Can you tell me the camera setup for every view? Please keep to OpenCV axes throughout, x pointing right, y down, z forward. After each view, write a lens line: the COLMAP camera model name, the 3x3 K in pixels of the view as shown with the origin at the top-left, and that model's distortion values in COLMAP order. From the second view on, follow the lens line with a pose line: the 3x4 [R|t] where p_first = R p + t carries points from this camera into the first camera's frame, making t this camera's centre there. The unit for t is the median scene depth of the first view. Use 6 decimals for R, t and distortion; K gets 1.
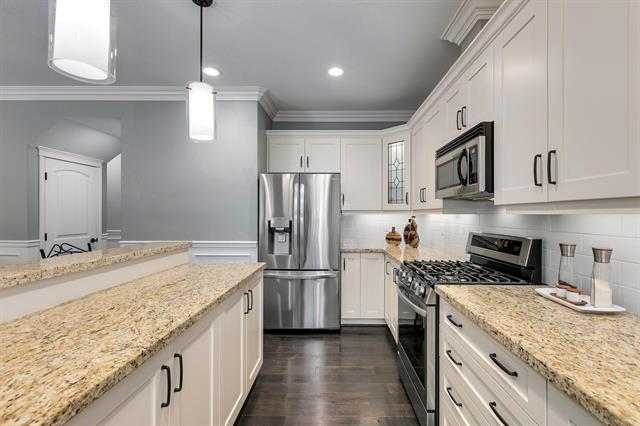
lens RADIAL K [[291.0, 0, 333.4], [0, 291.0, 214.4], [0, 0, 1]] dist [-0.002500, -0.000766]
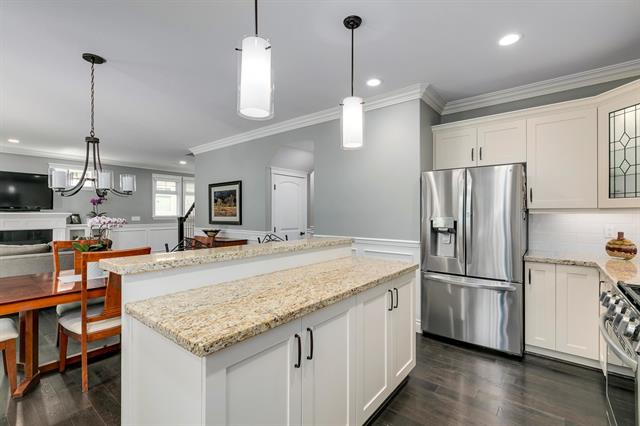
lens RADIAL K [[289.5, 0, 320.0], [0, 289.5, 213.0], [0, 0, 1]] dist [-0.001561, -0.000364]
pose [[0.782911, -0.001726, -0.622132, 0.084593], [-0.000102, 0.999996, -0.002903, 0.000137], [0.622134, 0.002337, 0.782907, 0.026083]]
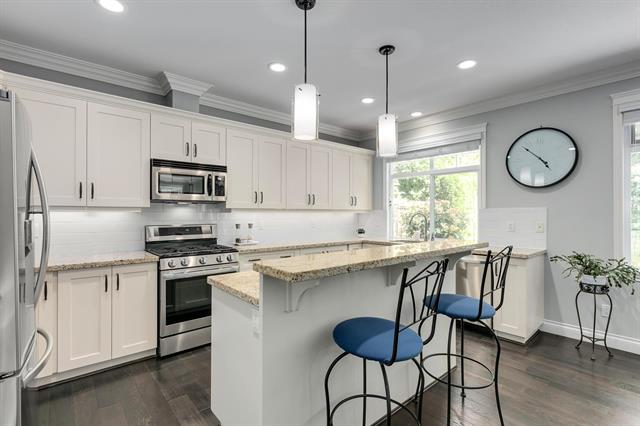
lens RADIAL K [[293.9, 0, 320.0], [0, 293.9, 213.0], [0, 0, 1]] dist [-0.009604, 0.000005]
pose [[-0.655113, -0.001329, 0.755530, -0.721777], [-0.003113, 0.999995, -0.000940, 0.002009], [-0.755524, -0.002968, -0.655114, 0.917100]]
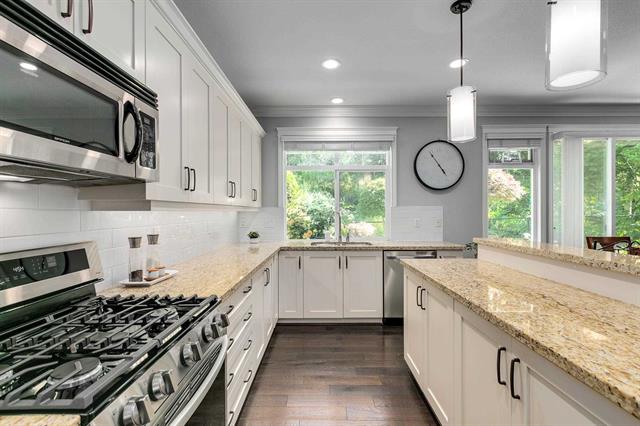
lens RADIAL K [[289.5, 0, 320.0], [0, 289.5, 213.0], [0, 0, 1]] dist [-0.001561, -0.000364]
pose [[-0.999966, 0.002005, -0.008043, 0.030007], [0.001965, 0.999986, 0.004996, 0.002253], [0.008053, 0.004980, -0.999955, 0.899948]]
